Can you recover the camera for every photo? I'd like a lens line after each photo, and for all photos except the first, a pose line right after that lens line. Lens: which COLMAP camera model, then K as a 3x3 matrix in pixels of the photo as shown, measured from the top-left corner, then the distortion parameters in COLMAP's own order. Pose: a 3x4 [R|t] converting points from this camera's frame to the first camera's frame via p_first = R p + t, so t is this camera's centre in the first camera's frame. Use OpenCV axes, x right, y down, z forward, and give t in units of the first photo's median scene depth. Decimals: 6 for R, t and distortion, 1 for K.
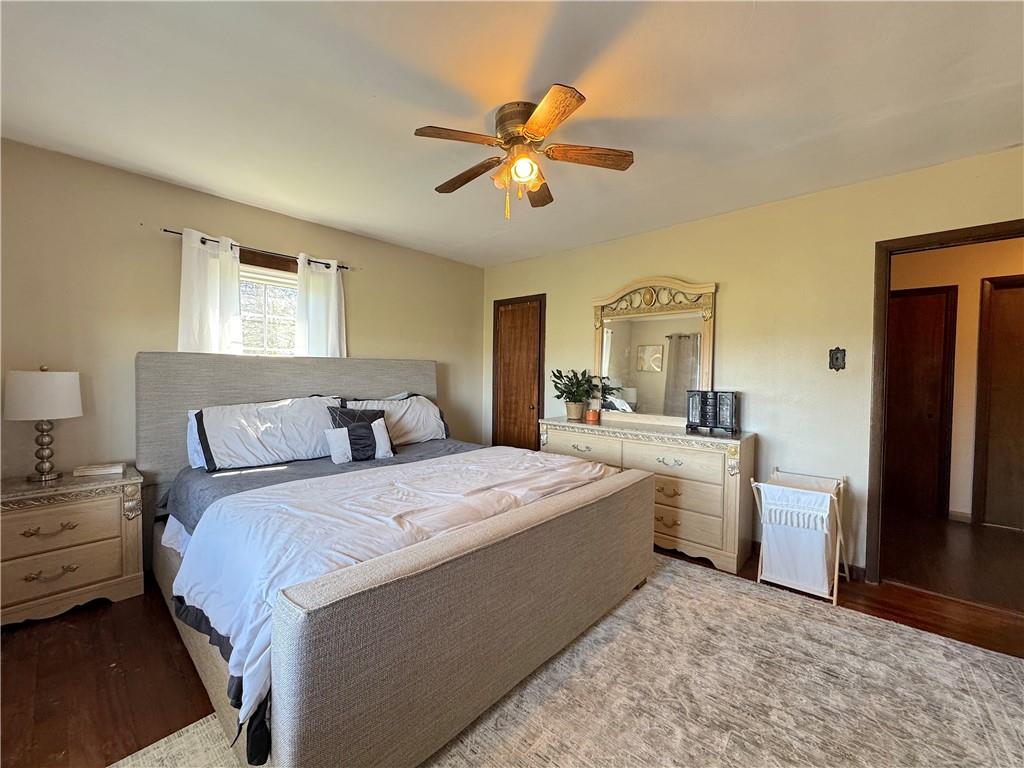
lens RADIAL K [[405.8, 0, 512.0], [0, 405.8, 384.0], [0, 0, 1]] dist [0.000676, 0.000037]
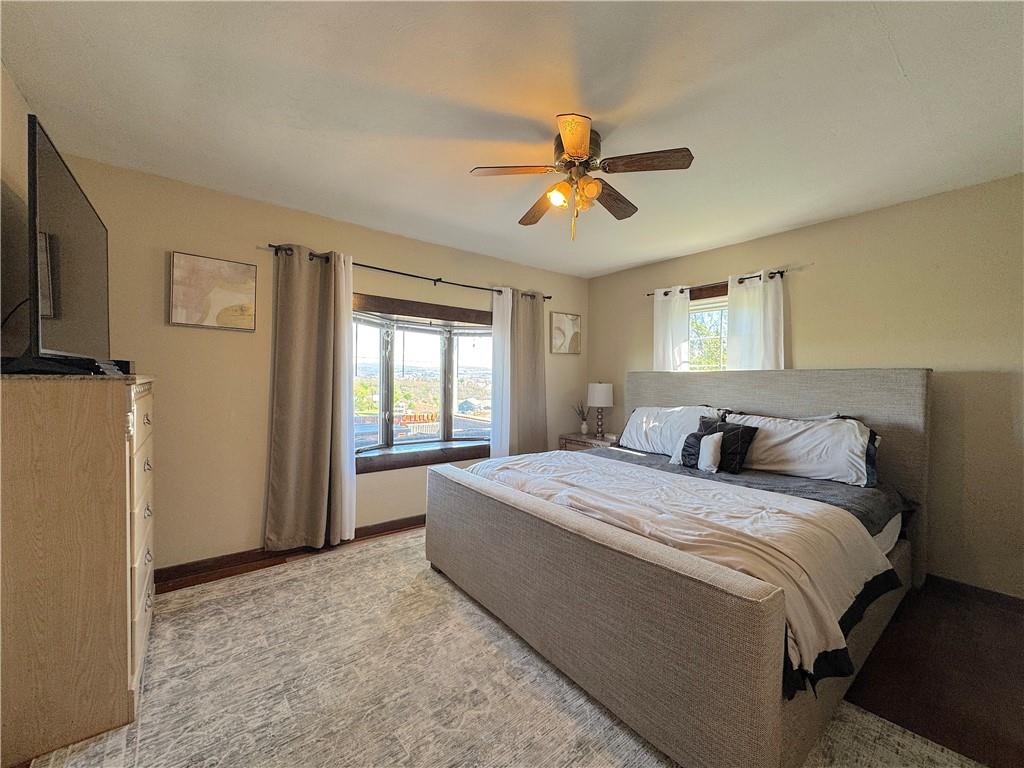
lens RADIAL K [[405.8, 0, 512.0], [0, 405.8, 384.0], [0, 0, 1]] dist [0.000676, 0.000037]
pose [[-0.158607, -0.002543, -0.987338, 0.742642], [-0.042711, 0.999078, 0.004288, -0.013361], [0.986418, 0.042850, -0.158570, 0.693813]]
